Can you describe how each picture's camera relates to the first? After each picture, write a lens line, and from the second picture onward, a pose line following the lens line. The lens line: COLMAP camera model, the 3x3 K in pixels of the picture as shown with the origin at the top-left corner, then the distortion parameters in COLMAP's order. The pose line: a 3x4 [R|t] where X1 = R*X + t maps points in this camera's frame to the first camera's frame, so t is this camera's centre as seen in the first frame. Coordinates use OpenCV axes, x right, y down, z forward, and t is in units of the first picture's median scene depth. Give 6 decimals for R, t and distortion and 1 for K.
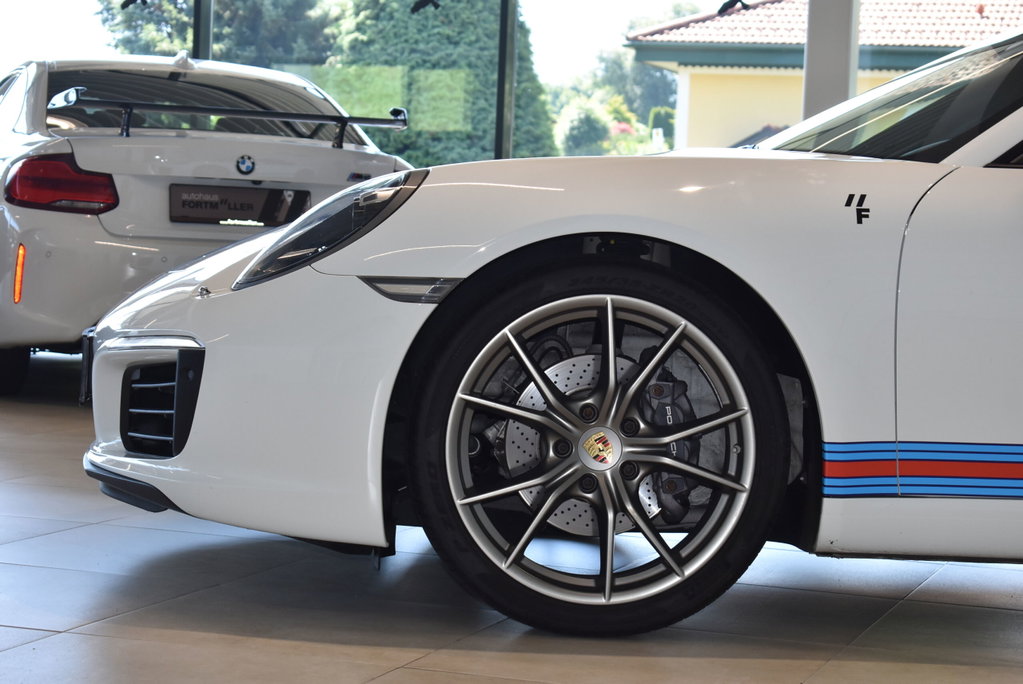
lens RADIAL K [[2356.6, 0, 514.8], [0, 2356.6, 337.2], [0, 0, 1]] dist [0.081655, 0.000000]
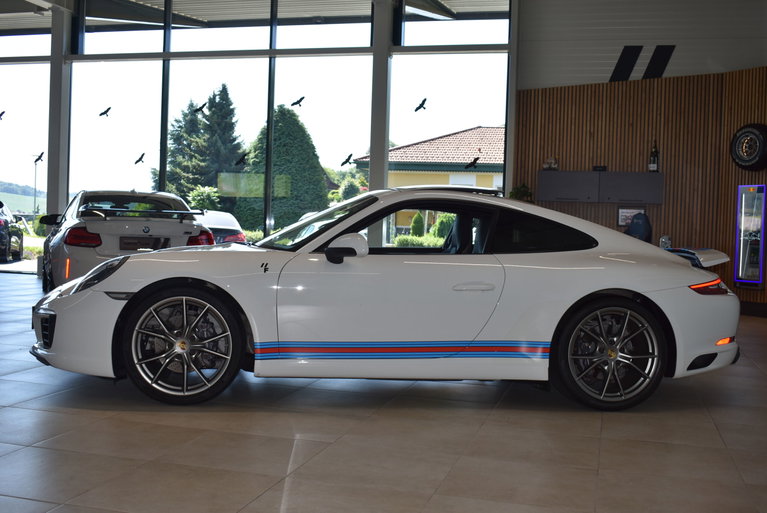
lens RADIAL K [[872.2, 0, 381.7], [0, 872.2, 259.2], [0, 0, 1]] dist [-0.058259, 0.000000]
pose [[0.998526, -0.010326, 0.053277, 0.236393], [0.010559, 0.999936, -0.004089, -0.058976], [-0.053232, 0.004645, 0.998571, -0.164513]]
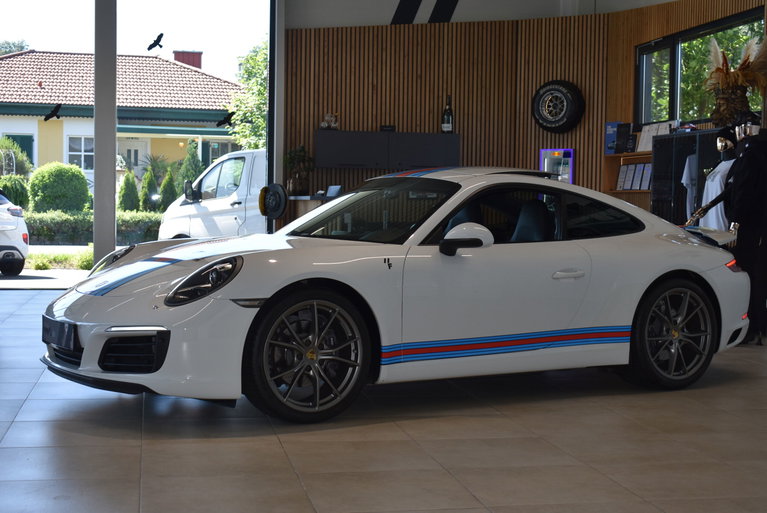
lens RADIAL K [[1225.9, 0, 384.5], [0, 1225.9, 258.3], [0, 0, 1]] dist [0.007154, 0.000000]
pose [[0.869389, -0.050439, 0.491546, -0.582262], [0.041379, 0.998714, 0.029295, -0.103515], [-0.492392, -0.005129, 0.870359, -0.289065]]
